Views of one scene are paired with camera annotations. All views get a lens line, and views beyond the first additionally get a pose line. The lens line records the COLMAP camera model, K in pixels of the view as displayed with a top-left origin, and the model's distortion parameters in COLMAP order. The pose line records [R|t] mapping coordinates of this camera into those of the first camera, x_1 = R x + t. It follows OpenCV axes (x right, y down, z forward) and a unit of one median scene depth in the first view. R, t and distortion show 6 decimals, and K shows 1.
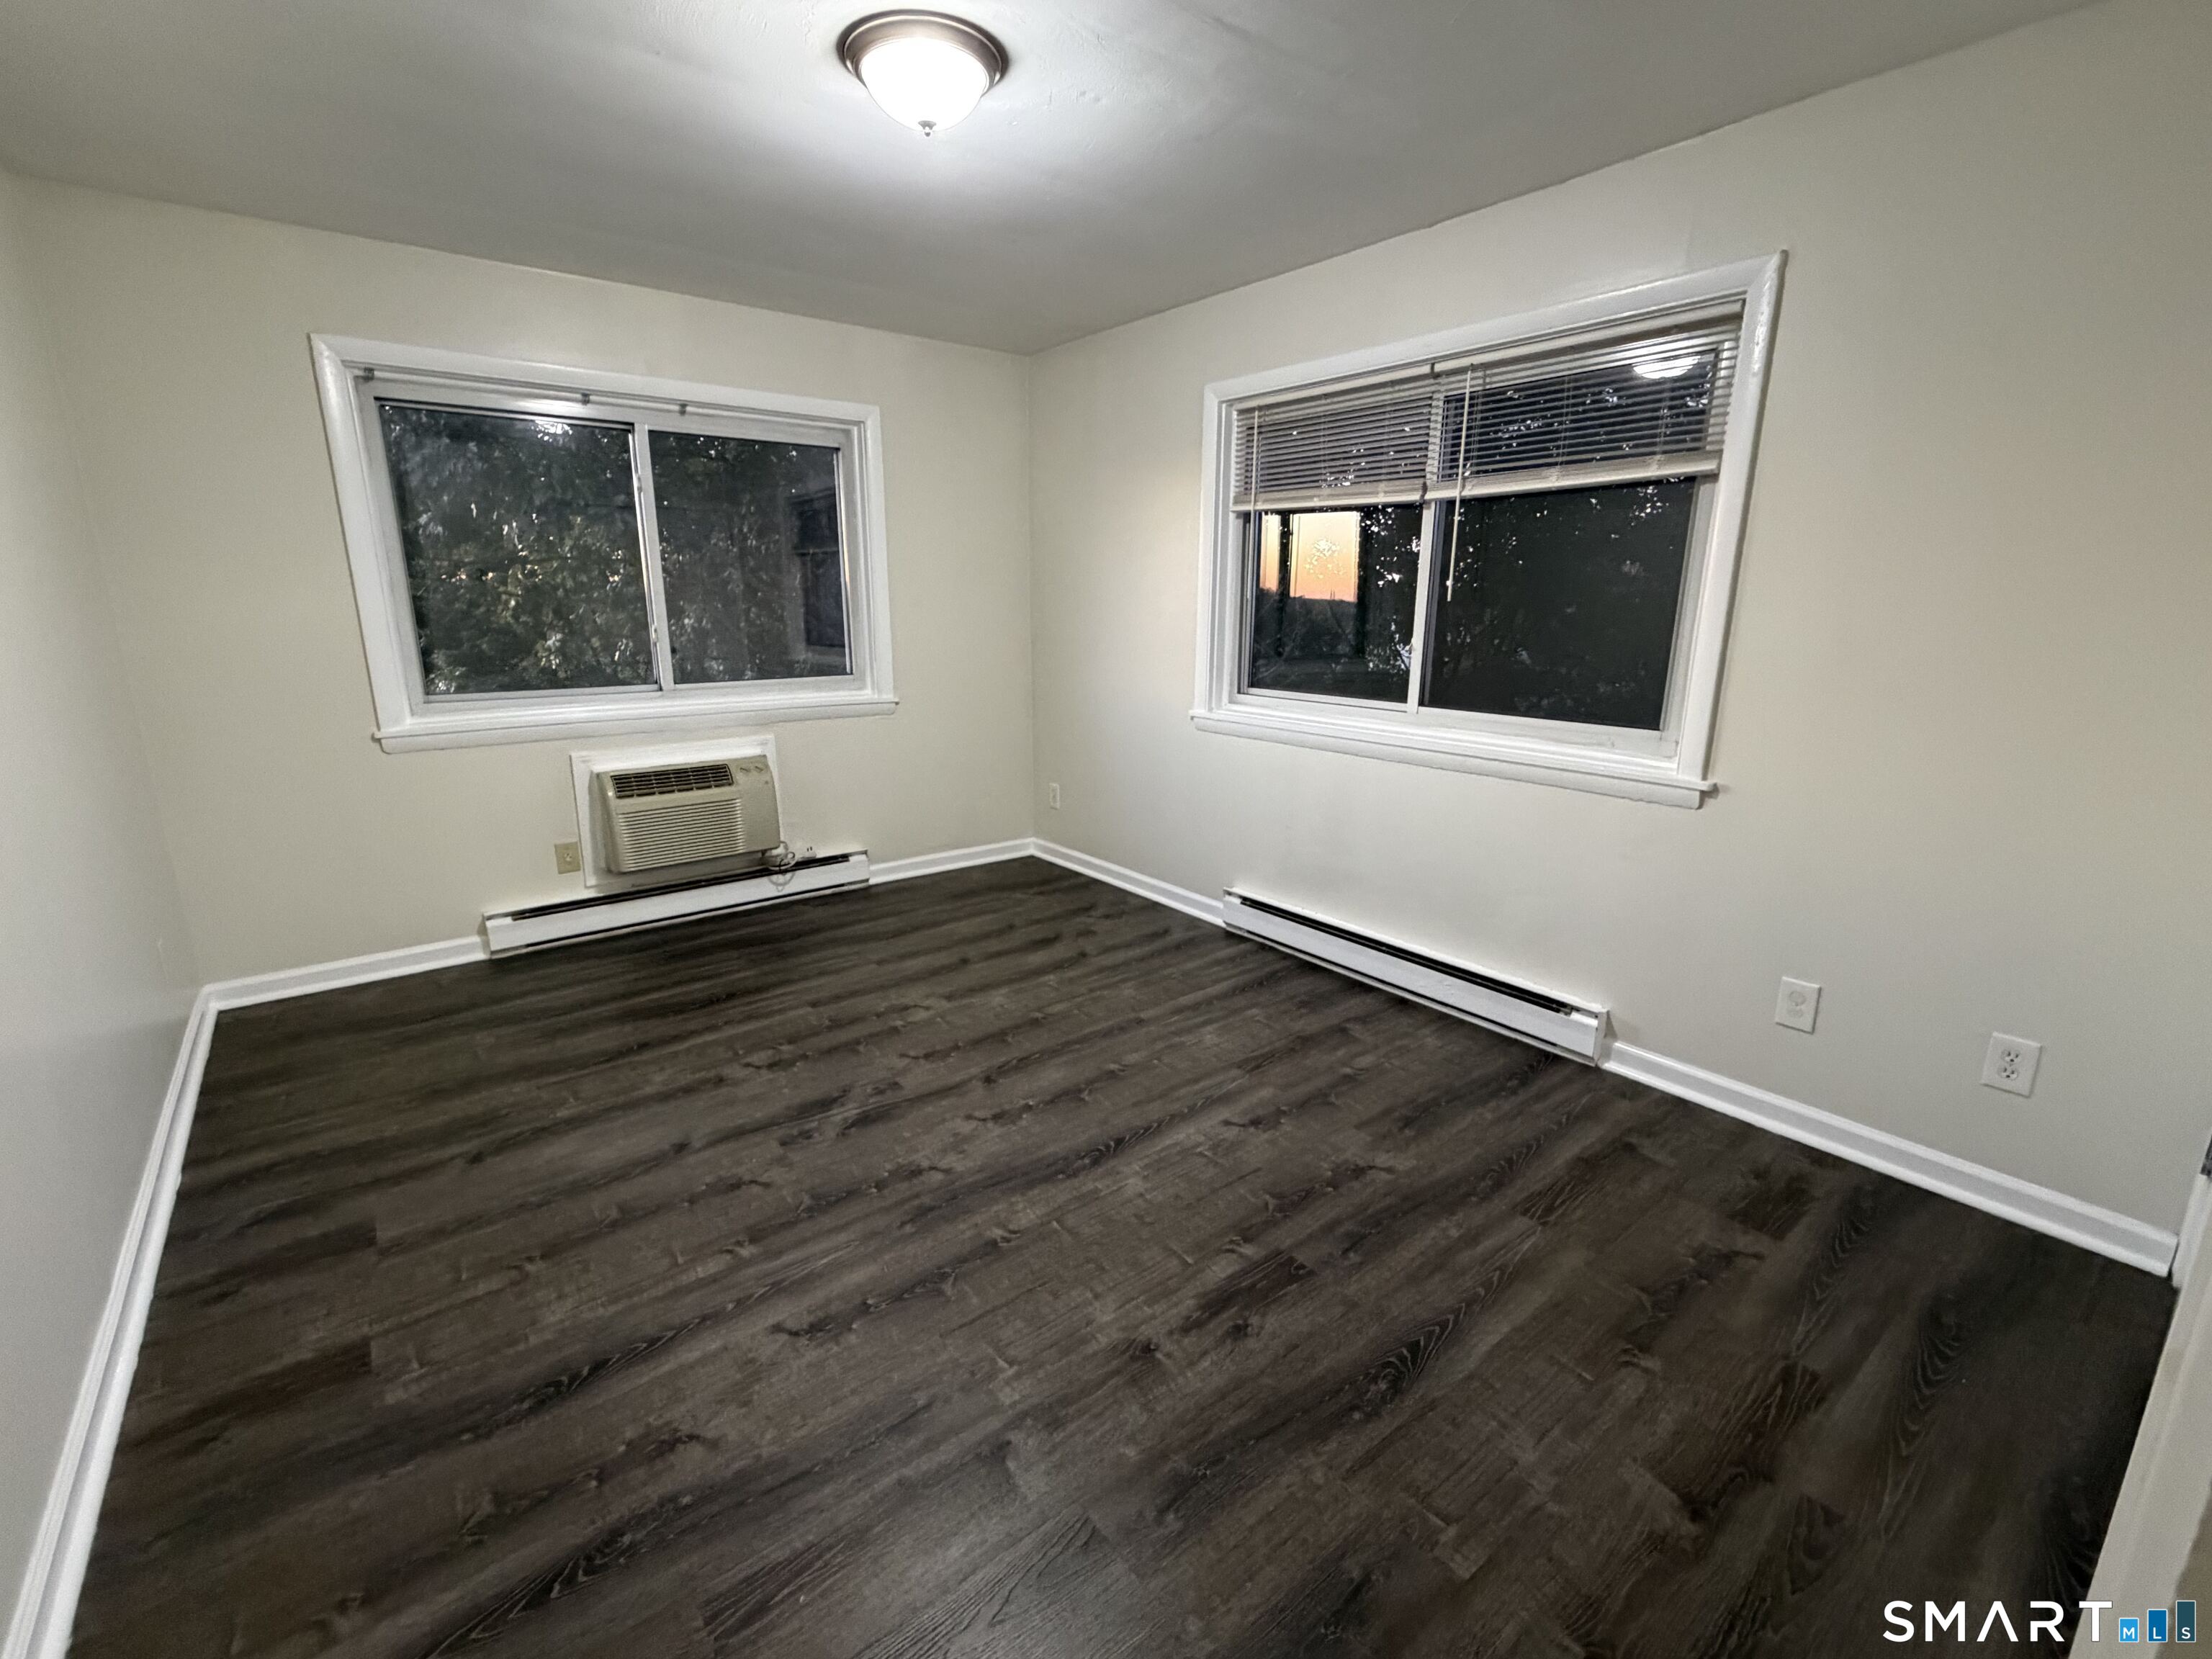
lens RADIAL K [[966.3, 0, 1106.0], [0, 966.3, 833.2], [0, 0, 1]] dist [0.001524, -0.000432]
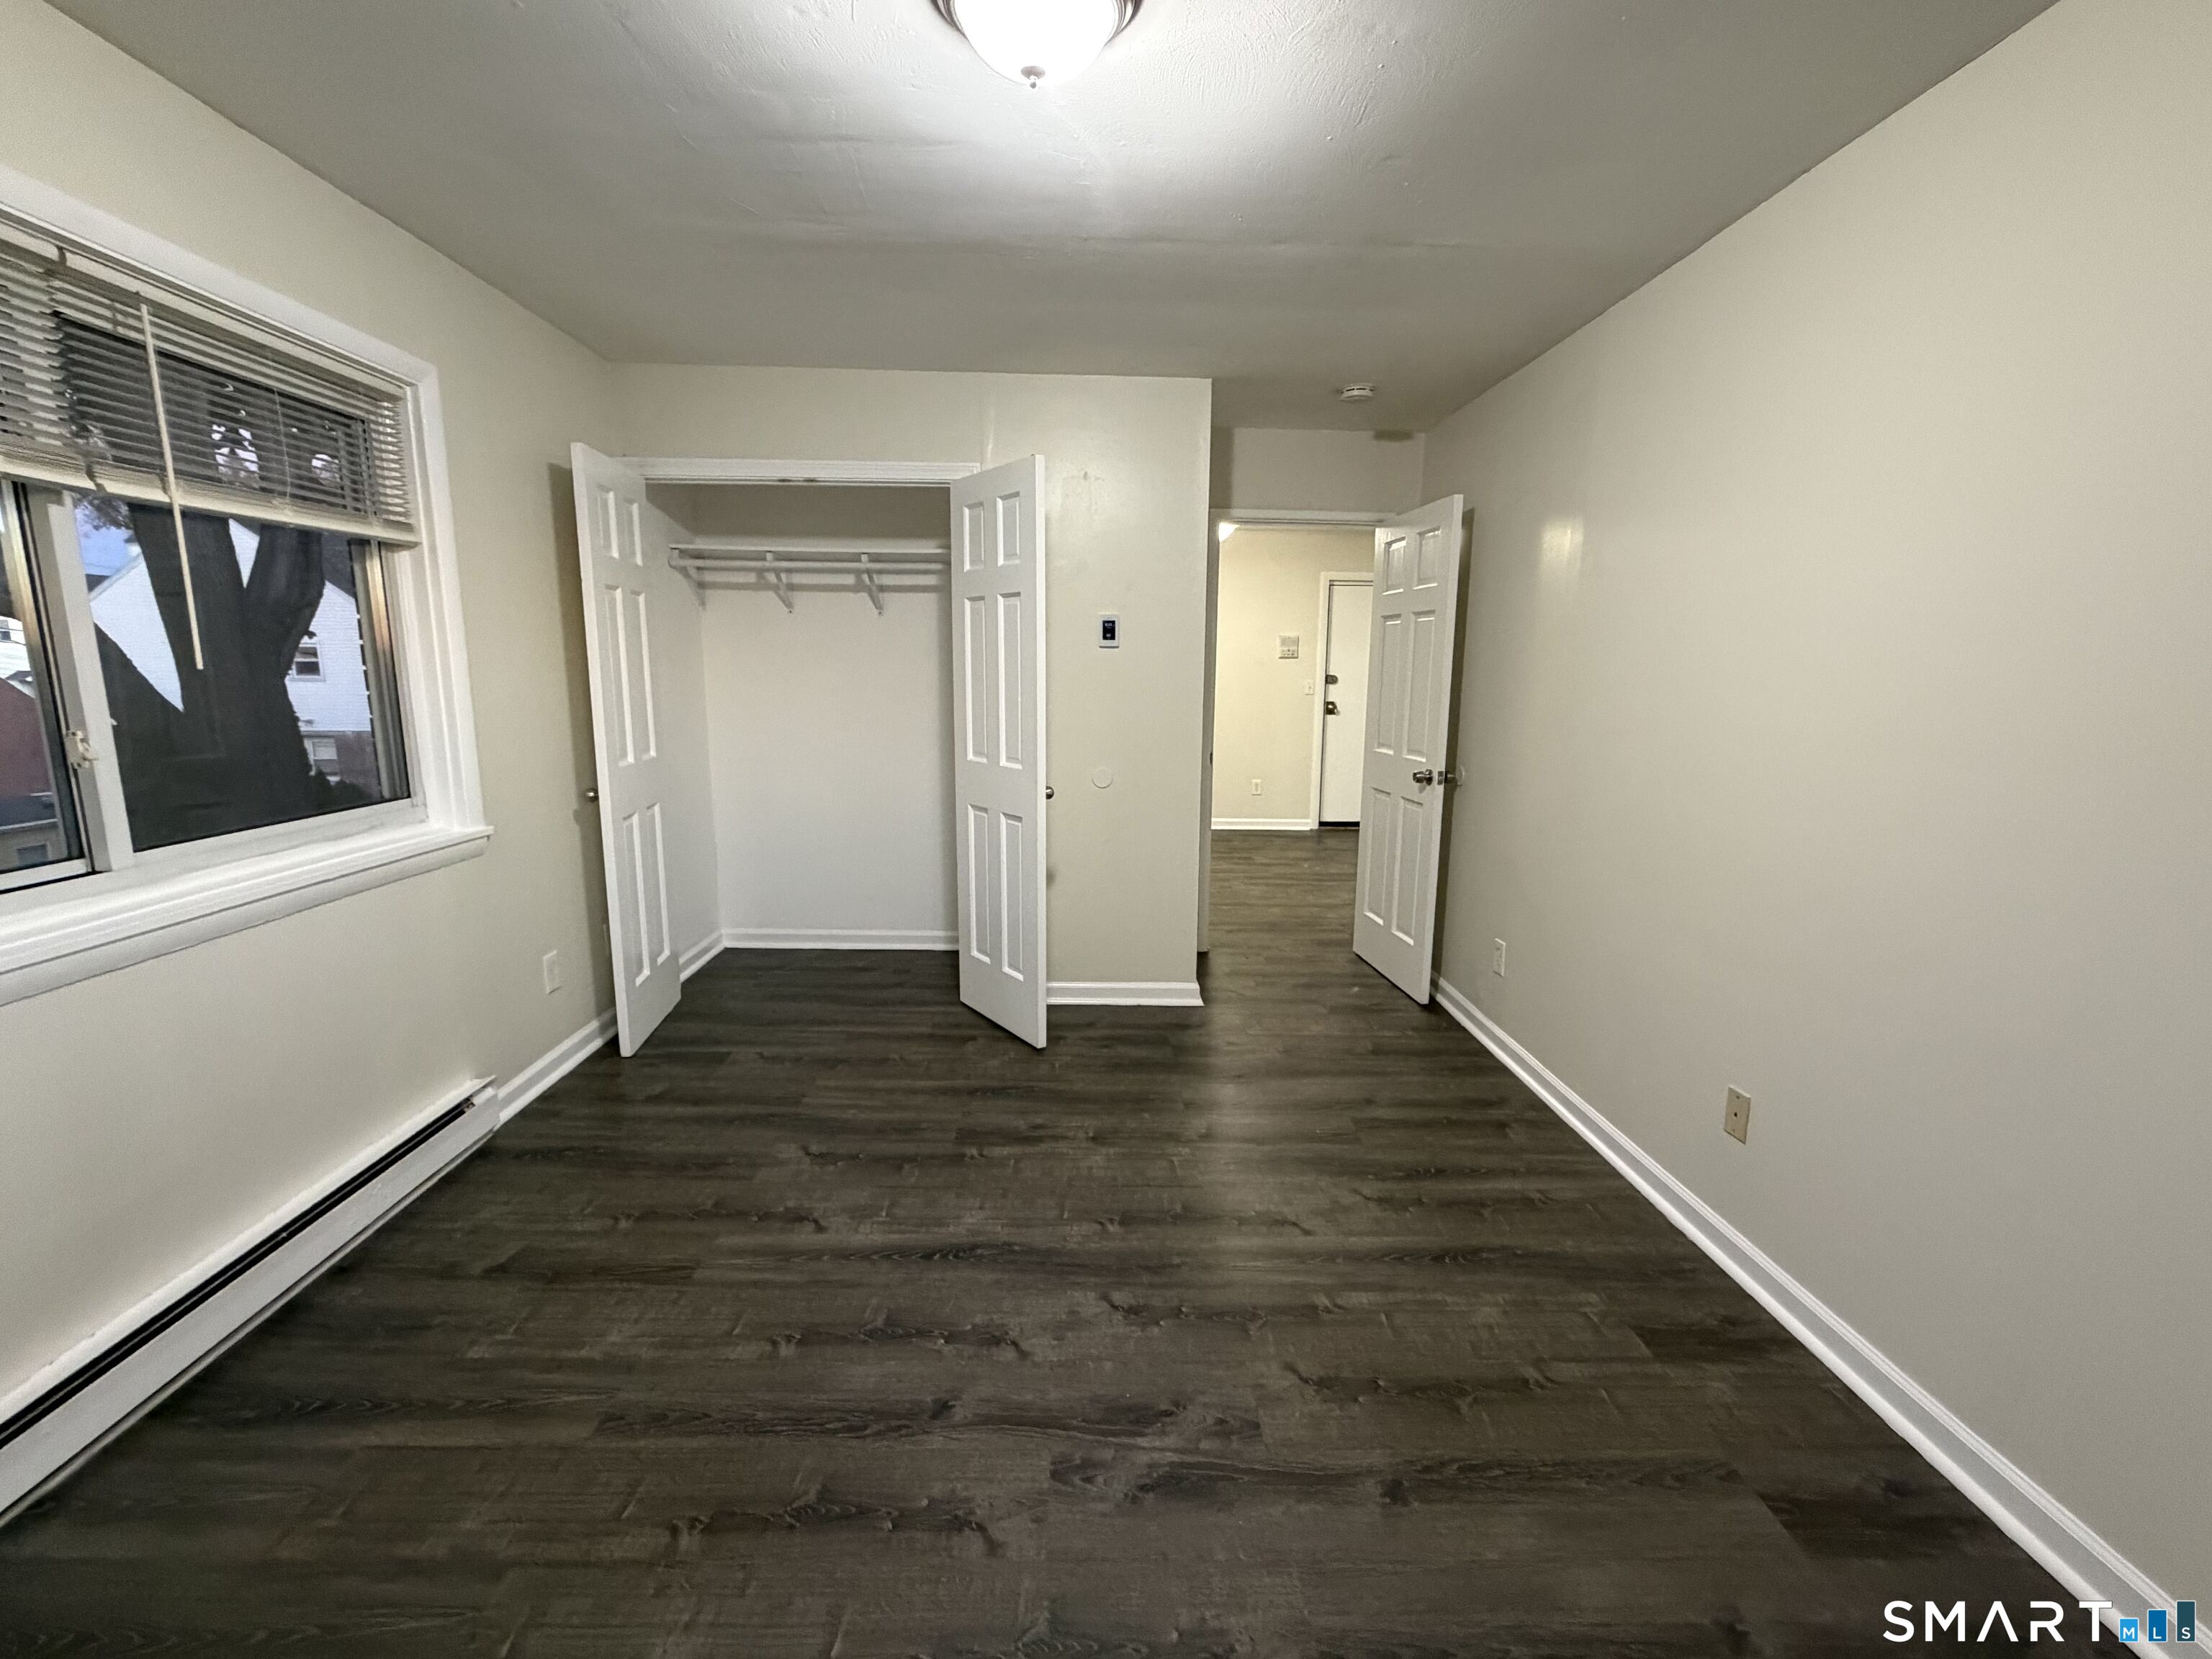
lens RADIAL K [[966.3, 0, 1106.0], [0, 966.3, 833.2], [0, 0, 1]] dist [0.001524, -0.000432]
pose [[-0.802364, -0.115605, 0.585531, -0.511823], [0.128096, 0.924842, 0.358131, -0.300687], [-0.582926, 0.362356, -0.727252, 1.188848]]
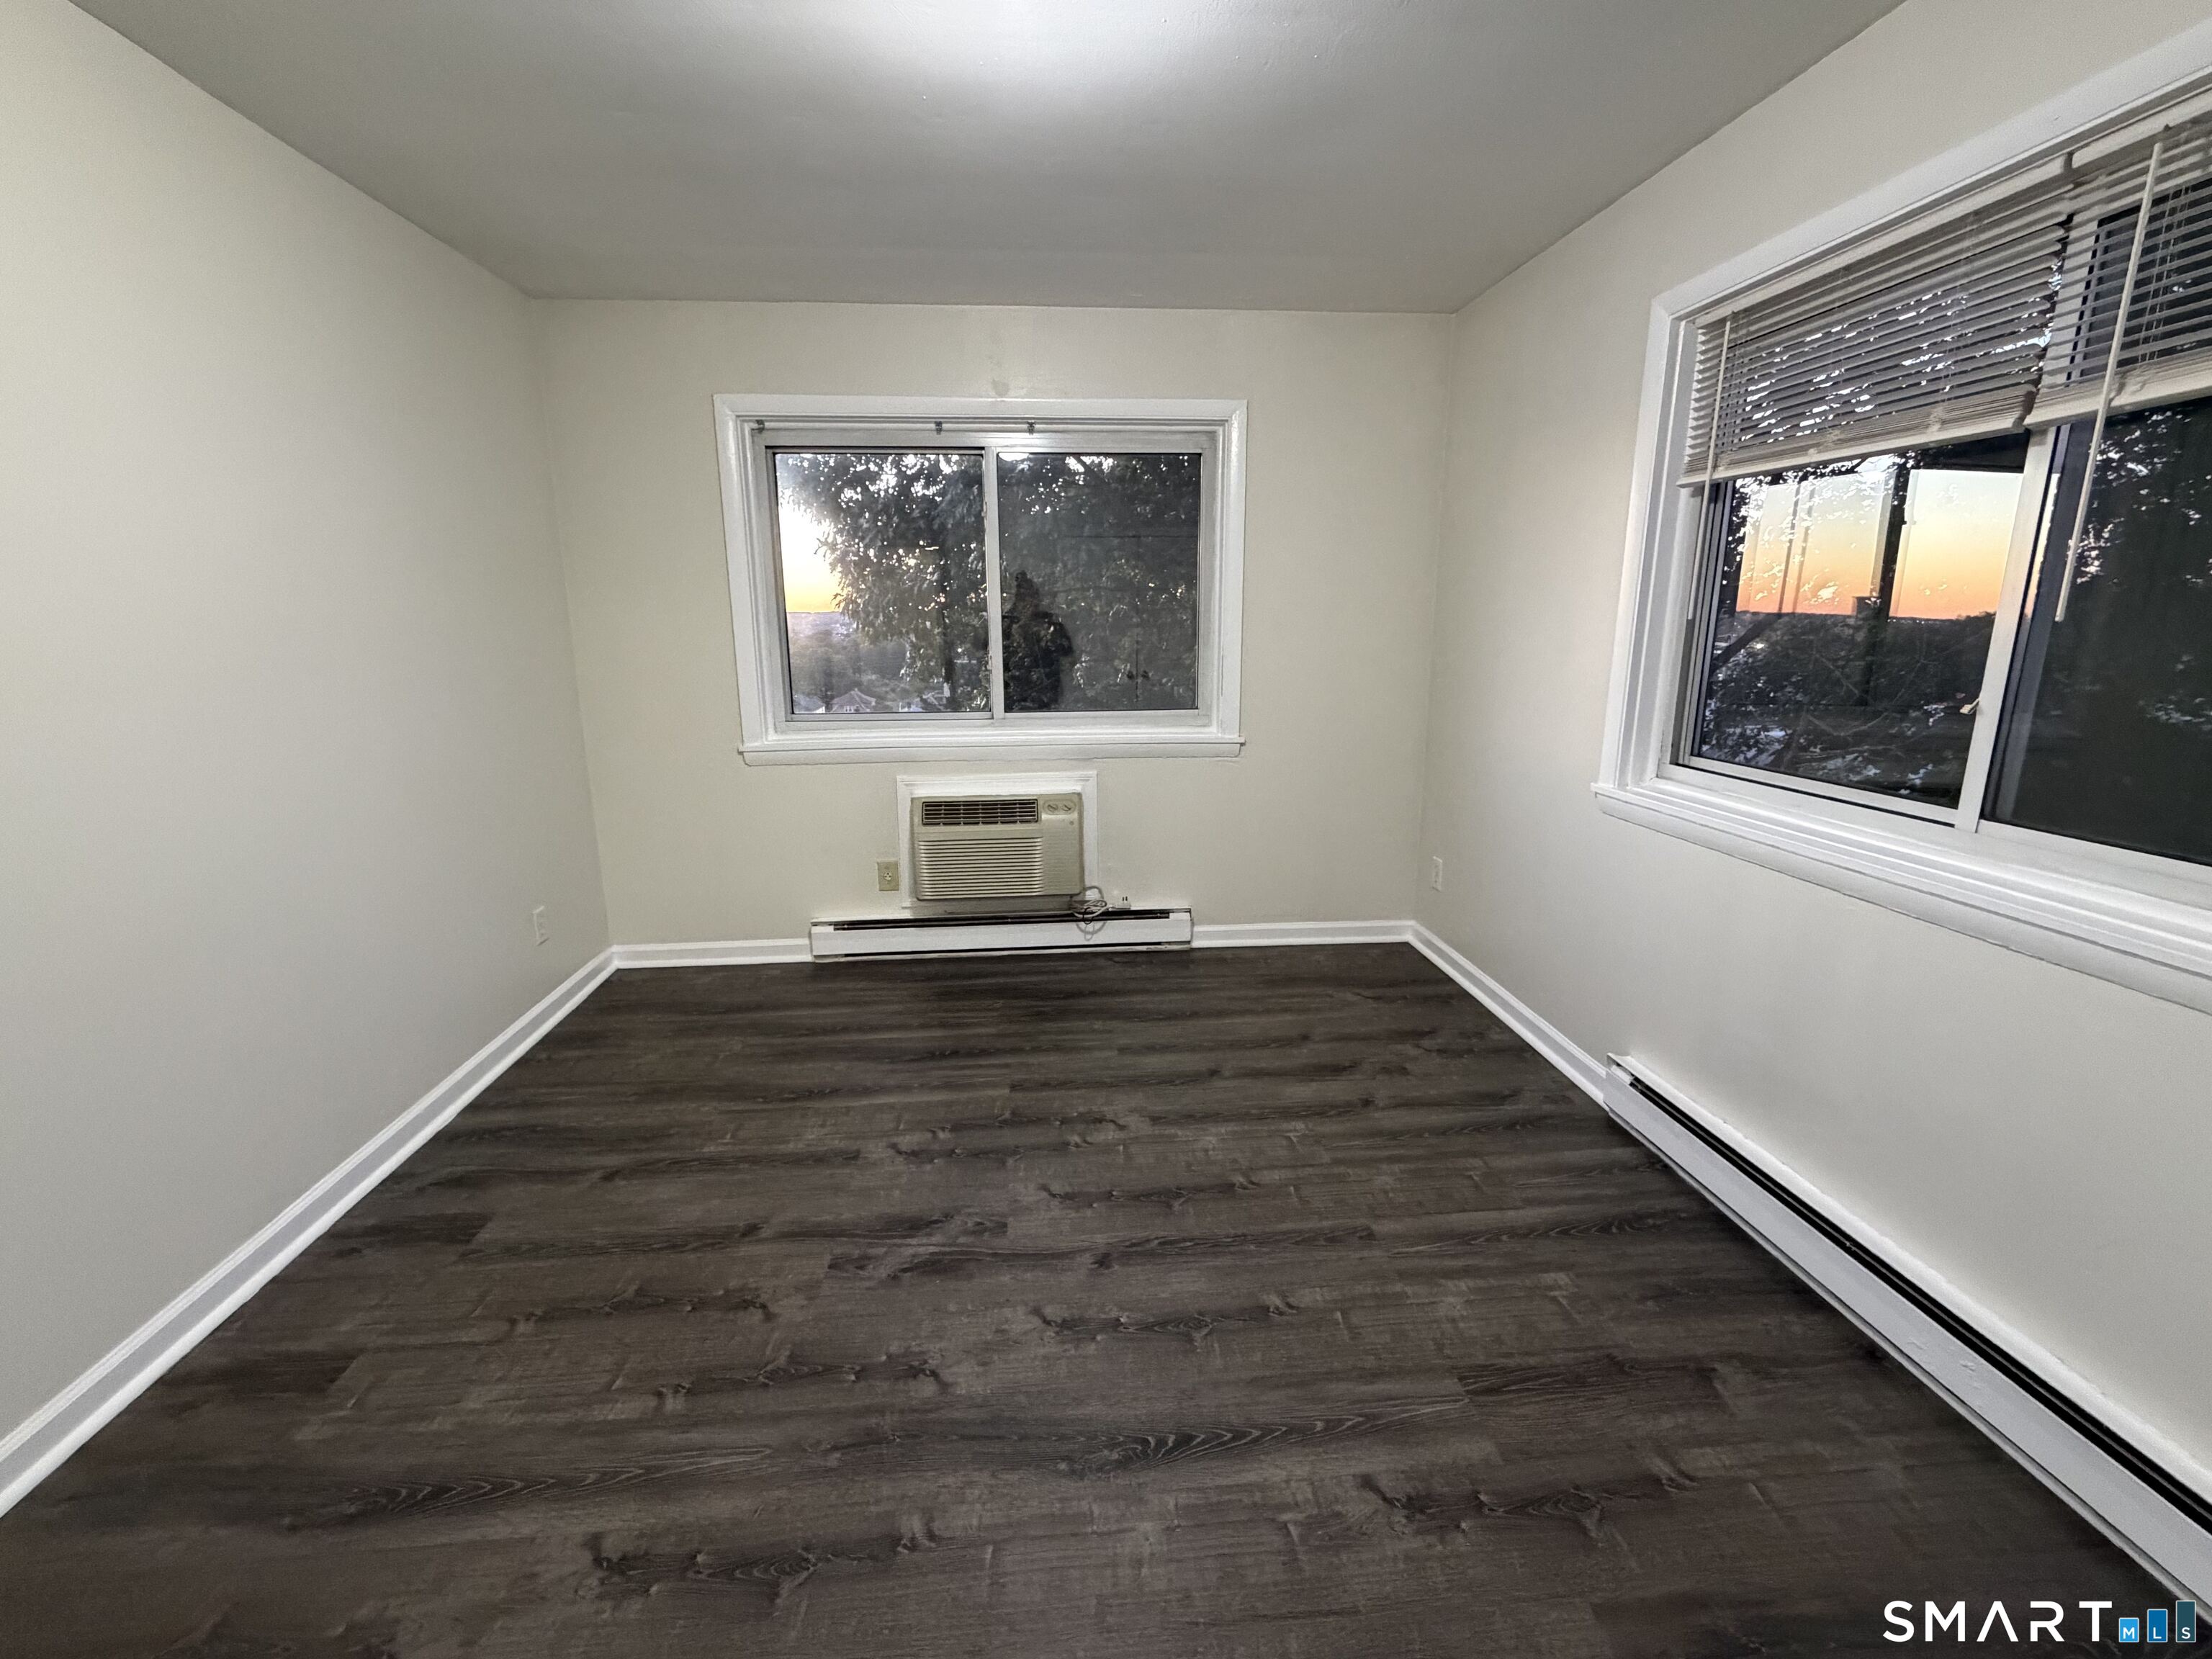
lens RADIAL K [[967.4, 0, 1102.1], [0, 967.4, 832.9], [0, 0, 1]] dist [0.003193, -0.000678]
pose [[0.833328, 0.110721, -0.541577, 0.233523], [-0.123470, 0.992265, 0.012876, -0.079011], [0.538814, 0.056139, 0.840552, 0.326021]]
